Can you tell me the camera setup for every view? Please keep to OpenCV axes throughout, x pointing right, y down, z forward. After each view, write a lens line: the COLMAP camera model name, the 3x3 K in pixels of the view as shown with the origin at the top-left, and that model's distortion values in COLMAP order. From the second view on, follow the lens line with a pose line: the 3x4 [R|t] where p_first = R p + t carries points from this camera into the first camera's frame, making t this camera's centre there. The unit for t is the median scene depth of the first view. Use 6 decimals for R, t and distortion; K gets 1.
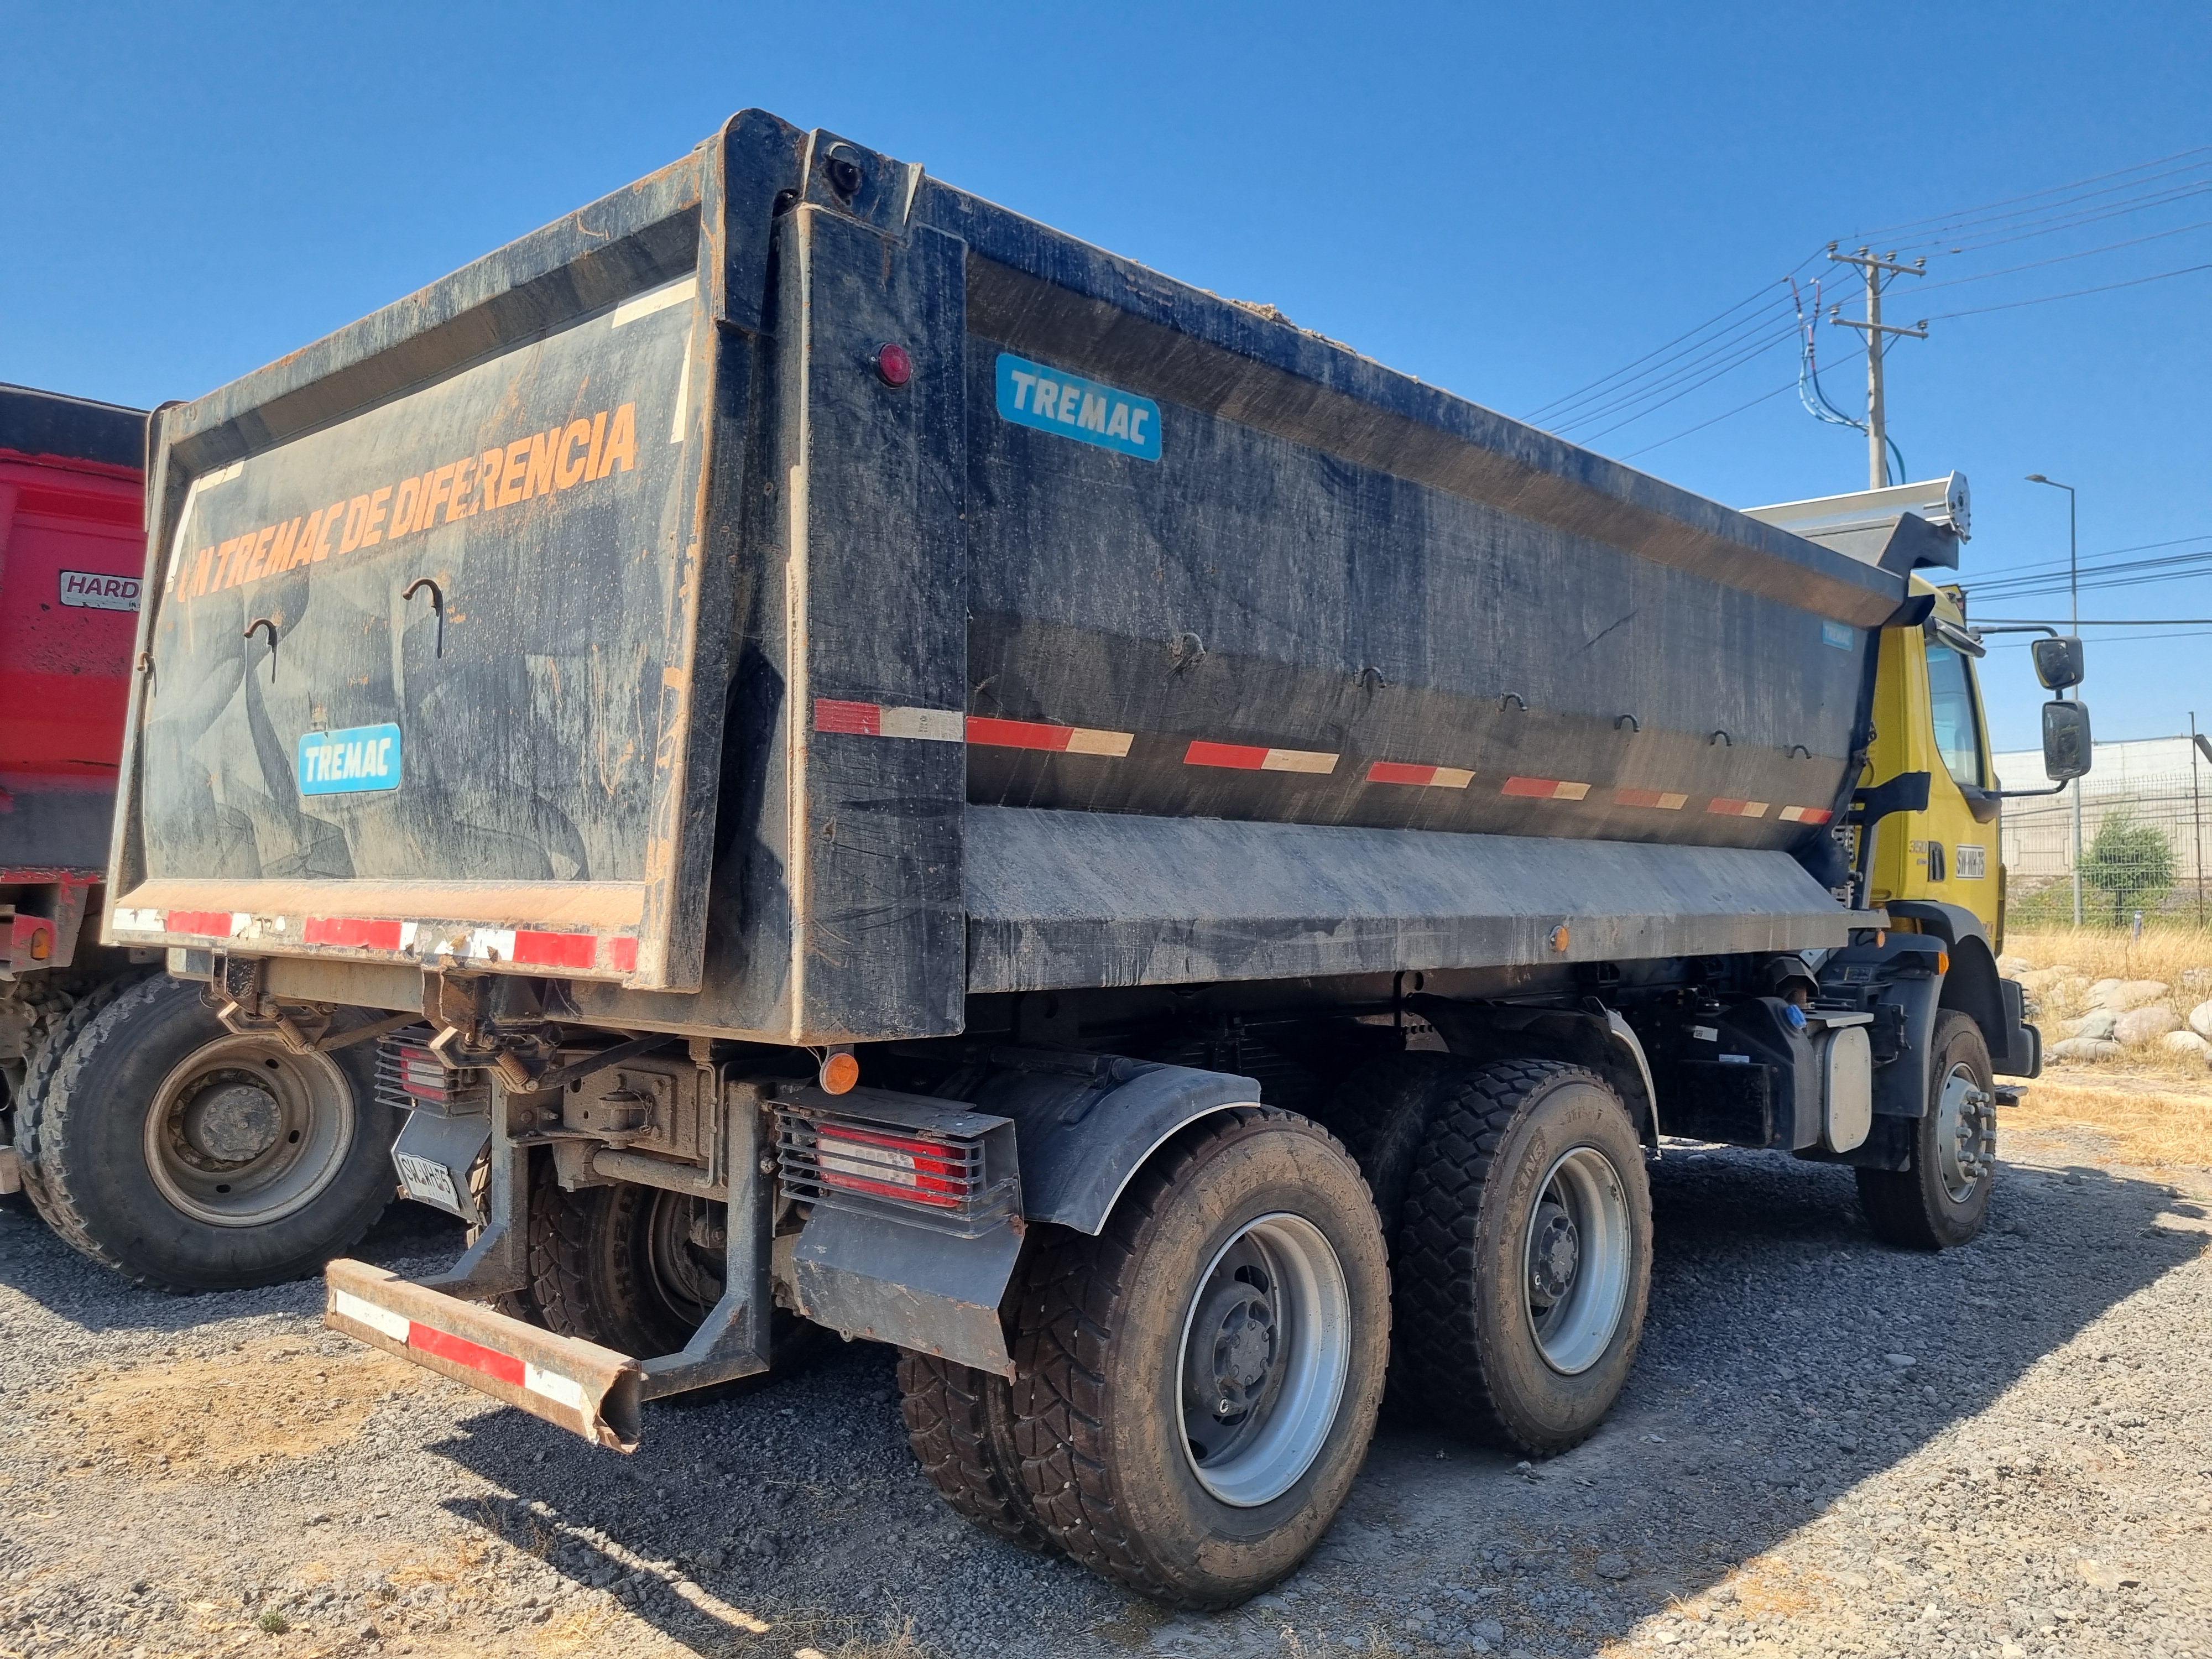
lens RADIAL K [[1694.5, 0, 1095.2], [0, 1694.5, 829.5], [0, 0, 1]] dist [0.041263, -0.003988]
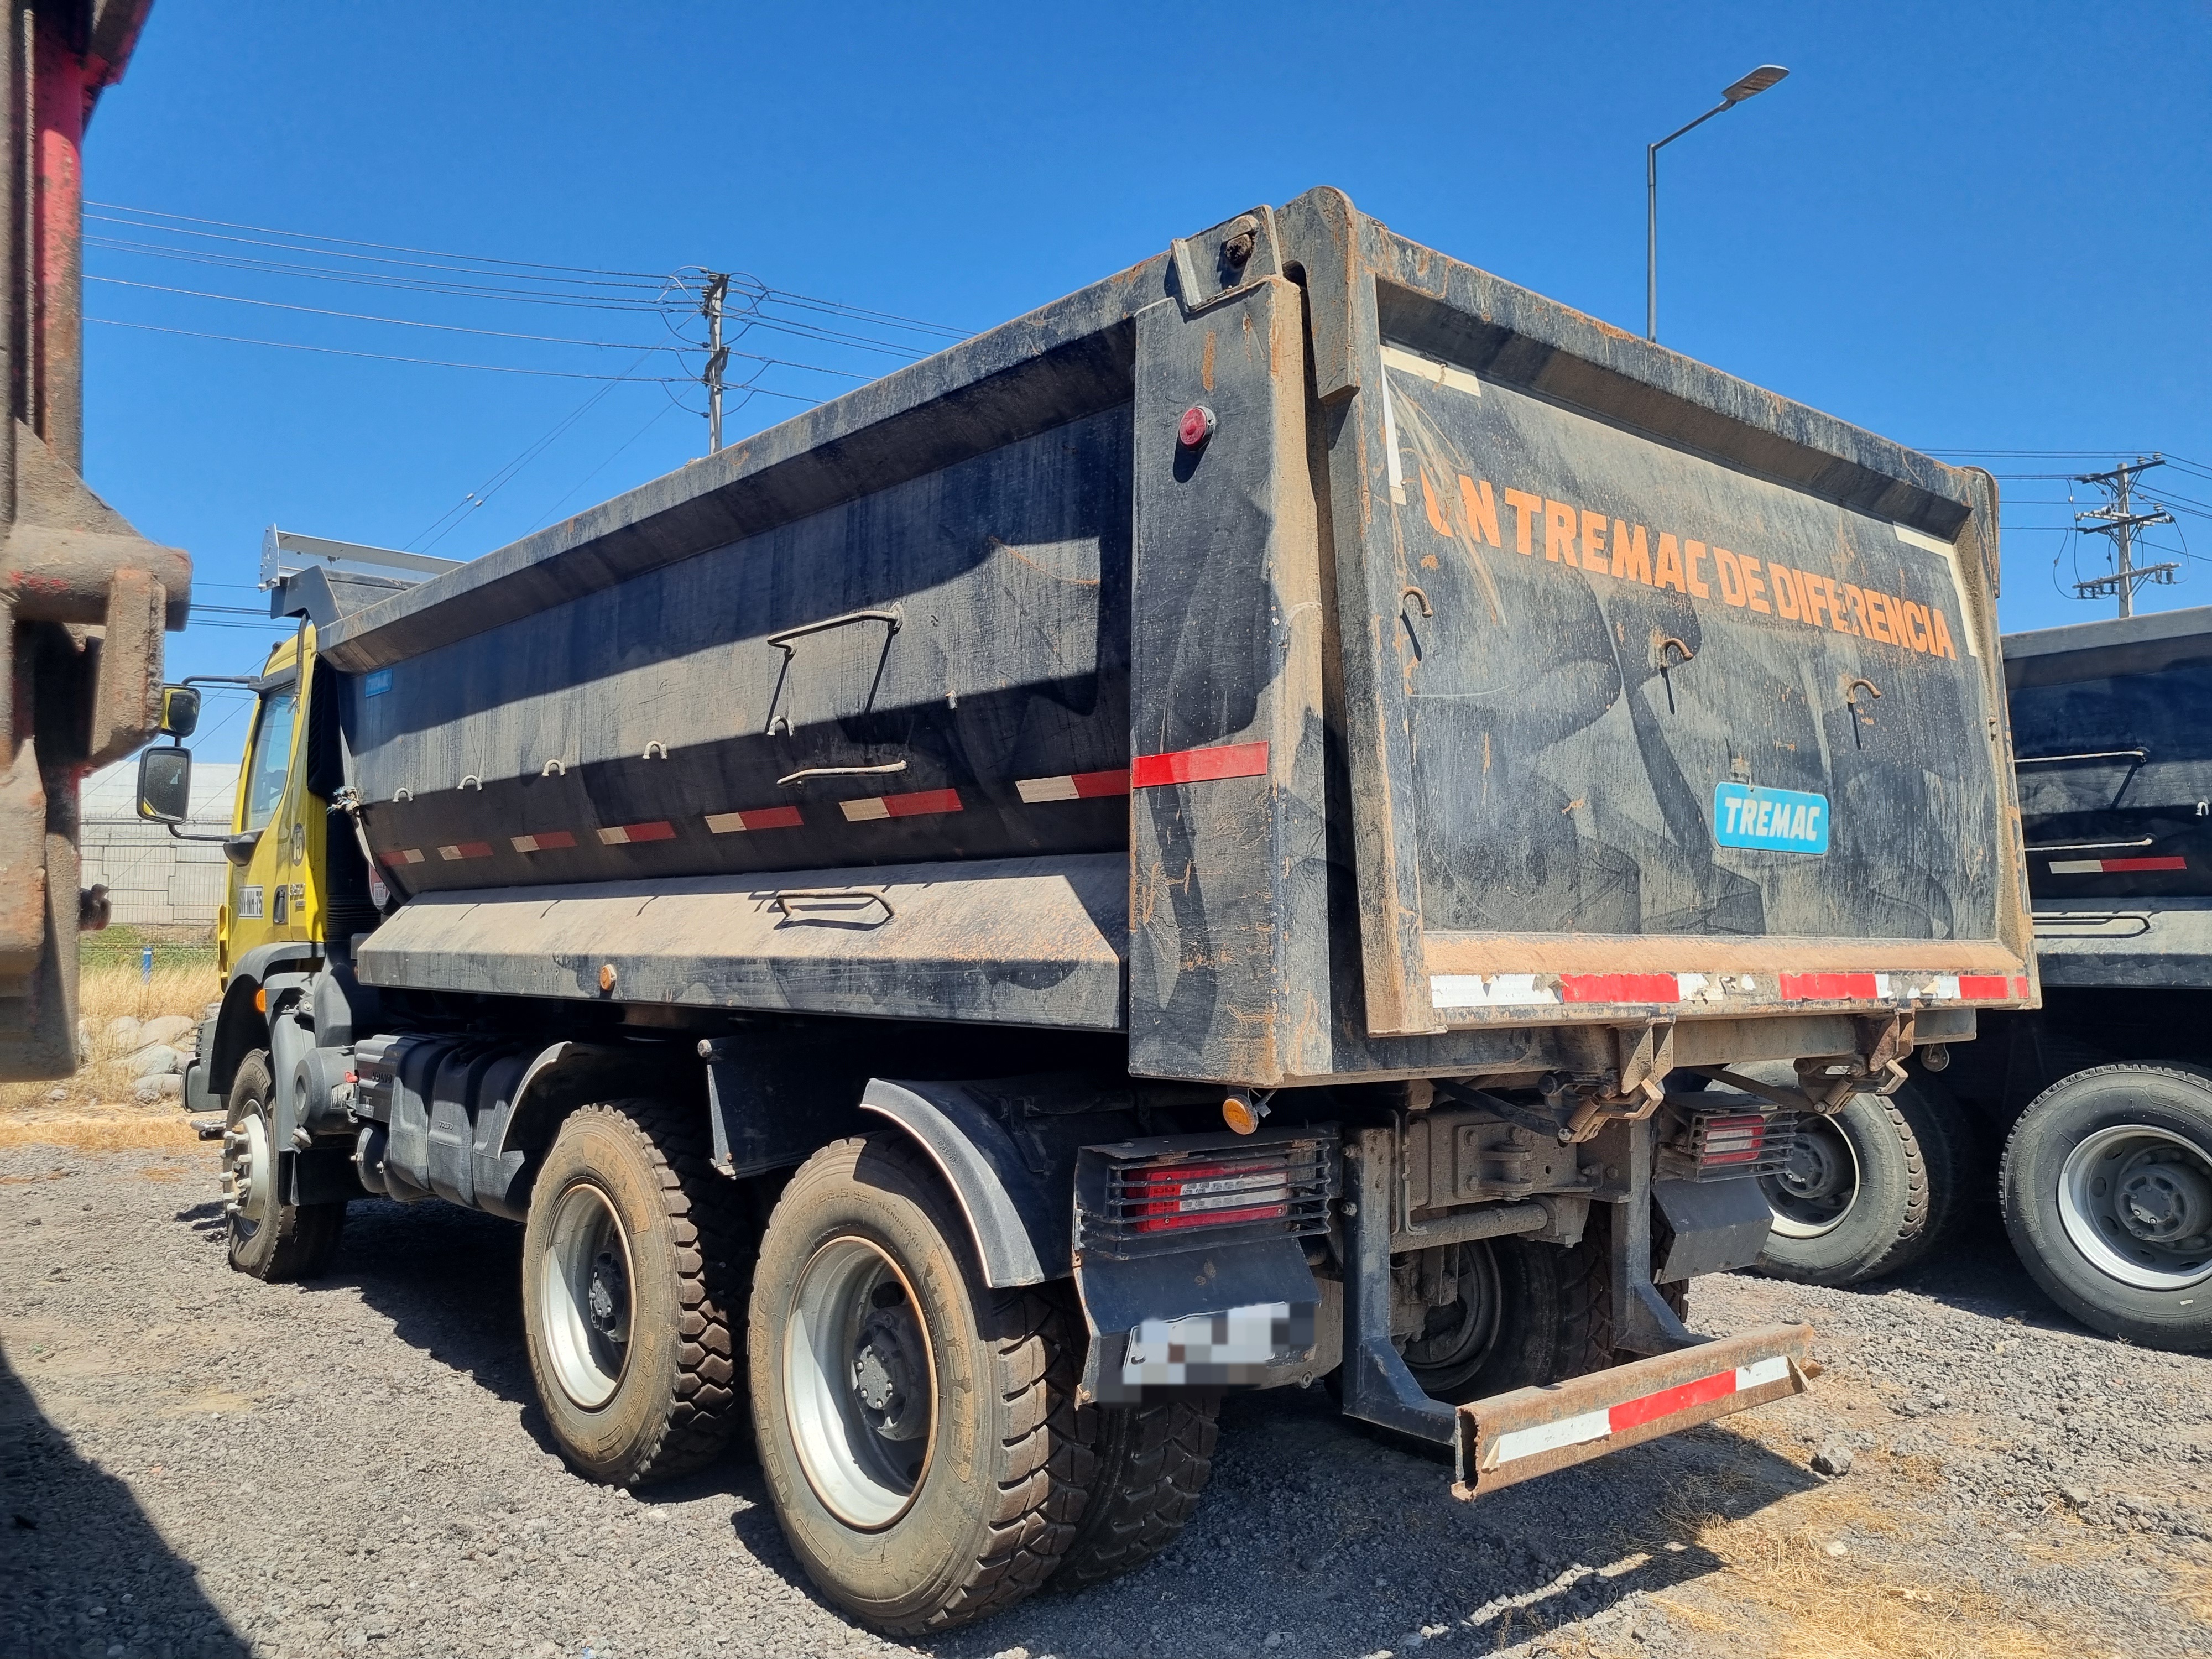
lens RADIAL K [[1694.5, 0, 1090.3], [0, 1694.5, 831.6], [0, 0, 1]] dist [0.041263, -0.003988]
pose [[0.112214, 0.058642, 0.991952, -1.644271], [-0.038887, 0.997752, -0.054586, 0.042103], [-0.992923, -0.032449, 0.114242, 1.417989]]
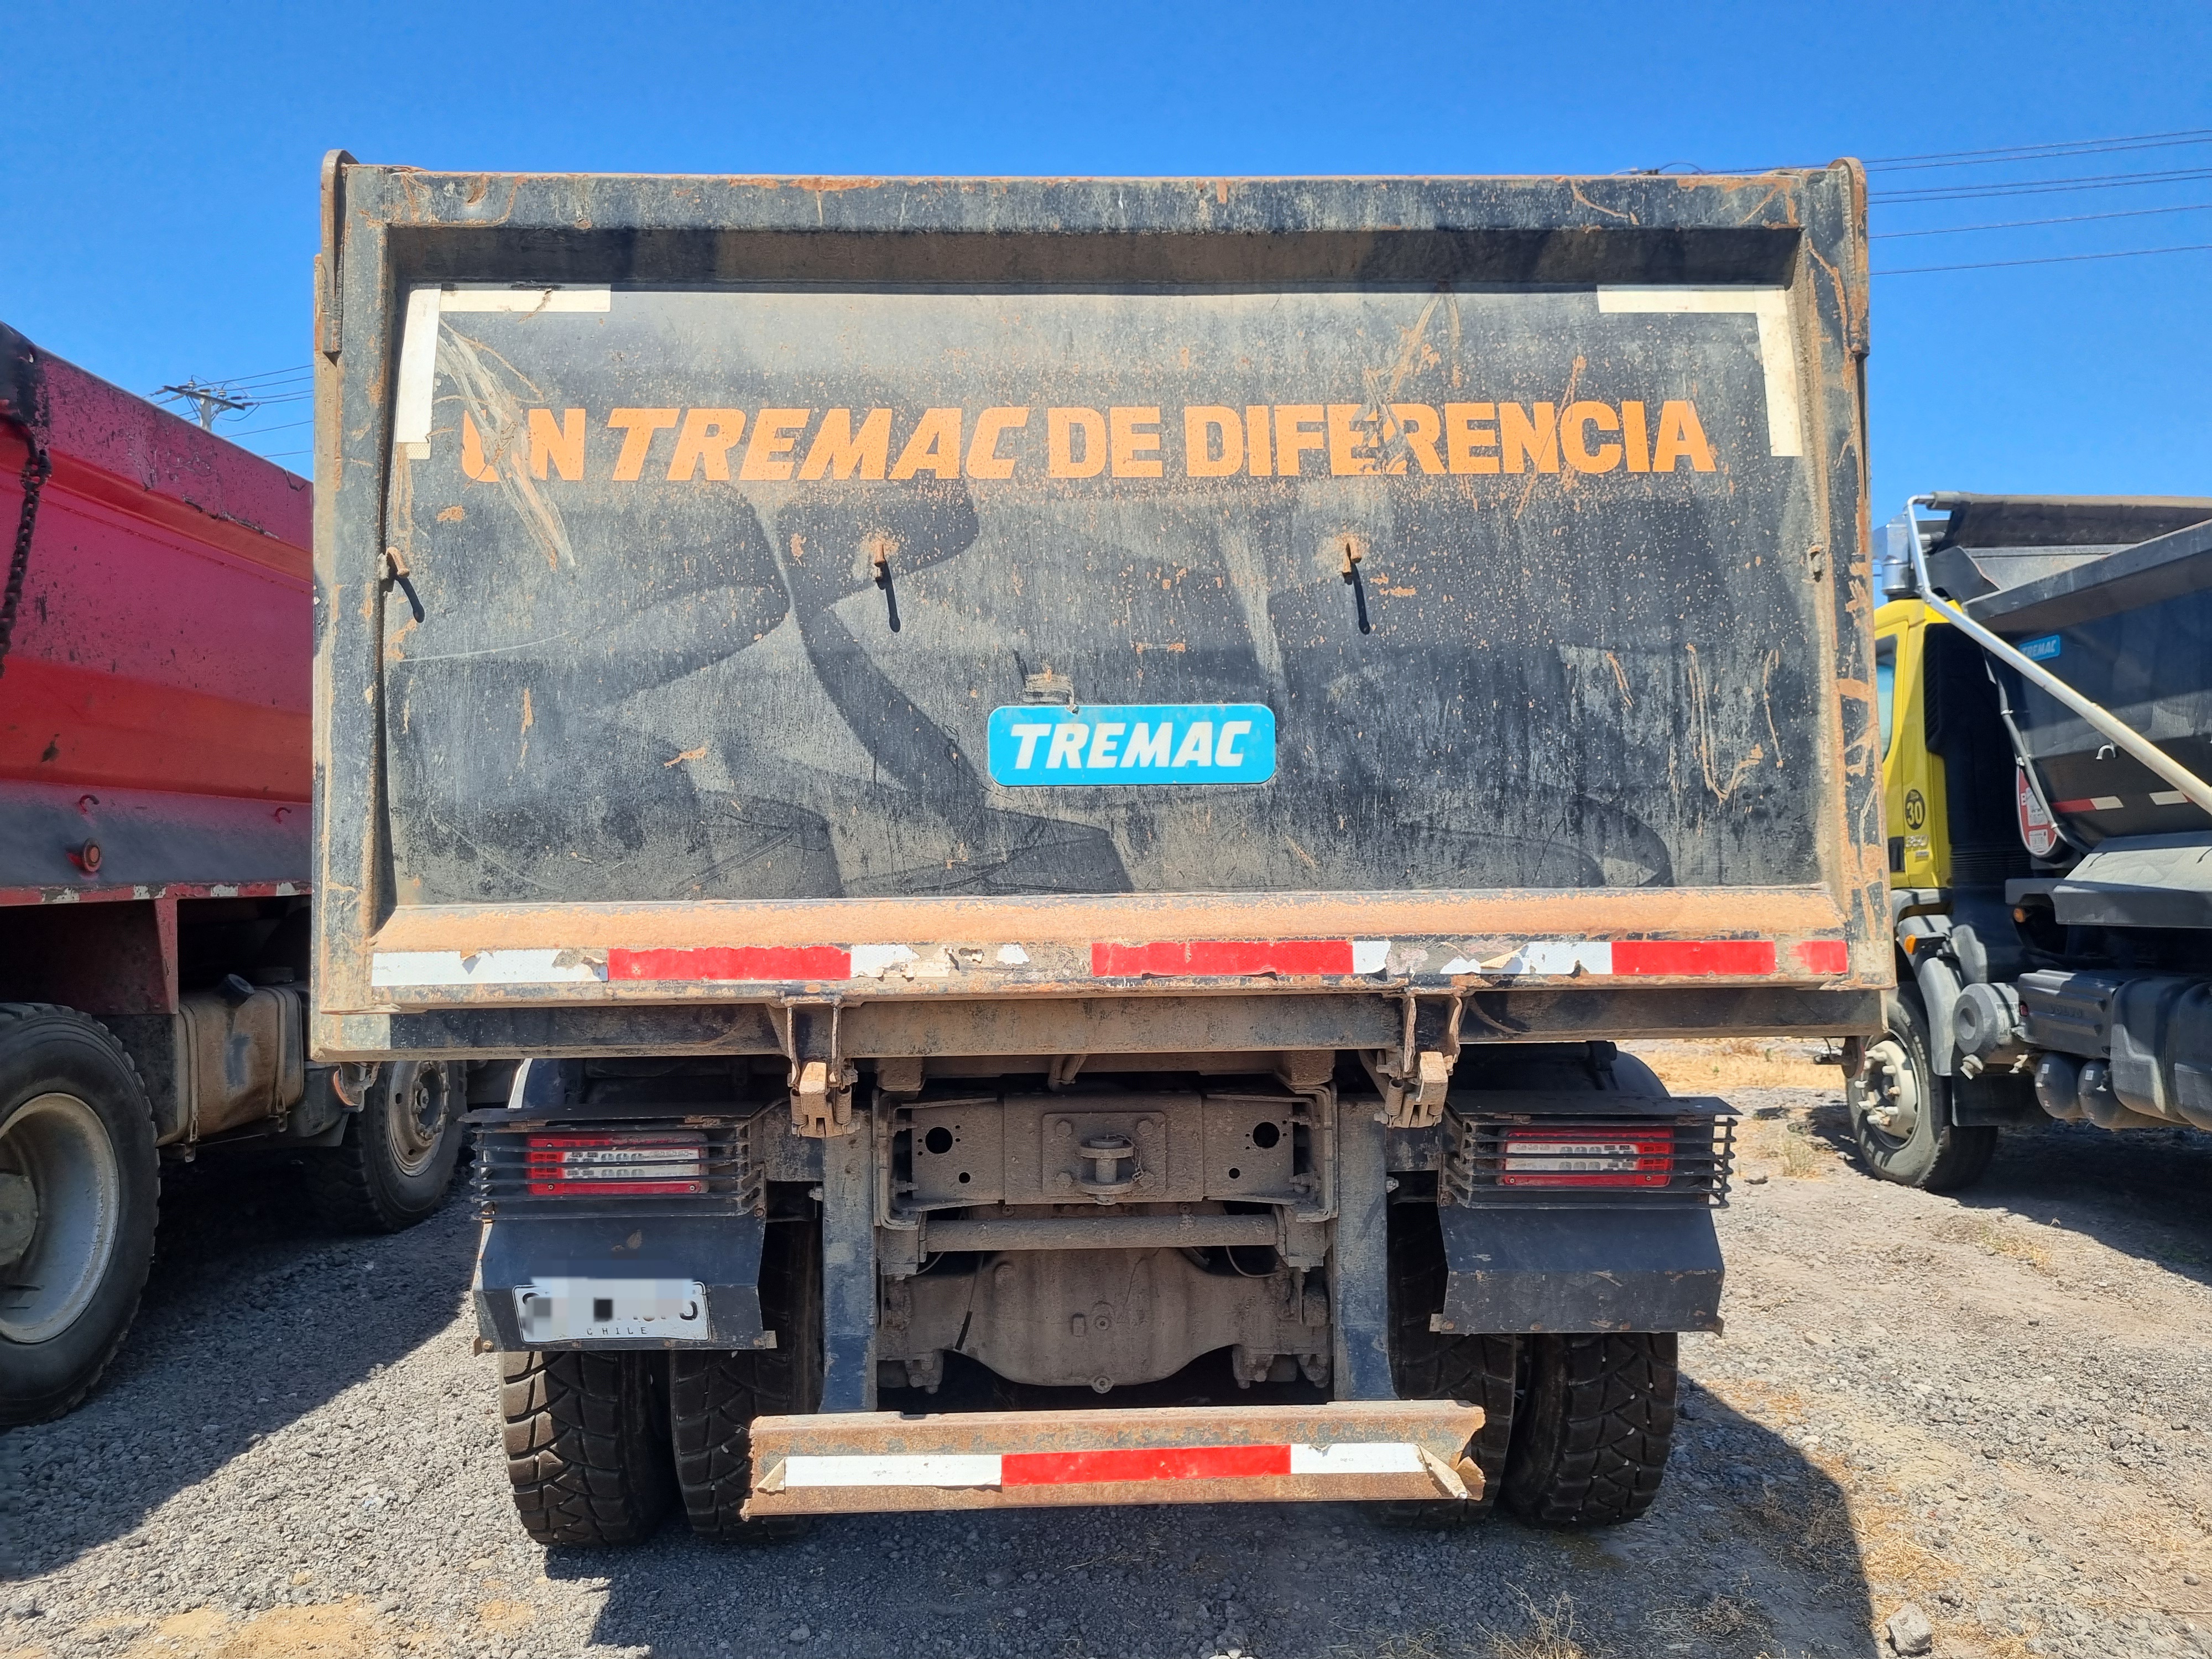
lens RADIAL K [[1694.5, 0, 1056.2], [0, 1694.5, 831.9], [0, 0, 1]] dist [0.041263, -0.003988]
pose [[0.700768, 0.004548, 0.713375, -1.128565], [-0.004646, 0.999988, -0.001811, 0.002040], [-0.713374, -0.002045, 0.700781, 0.518979]]
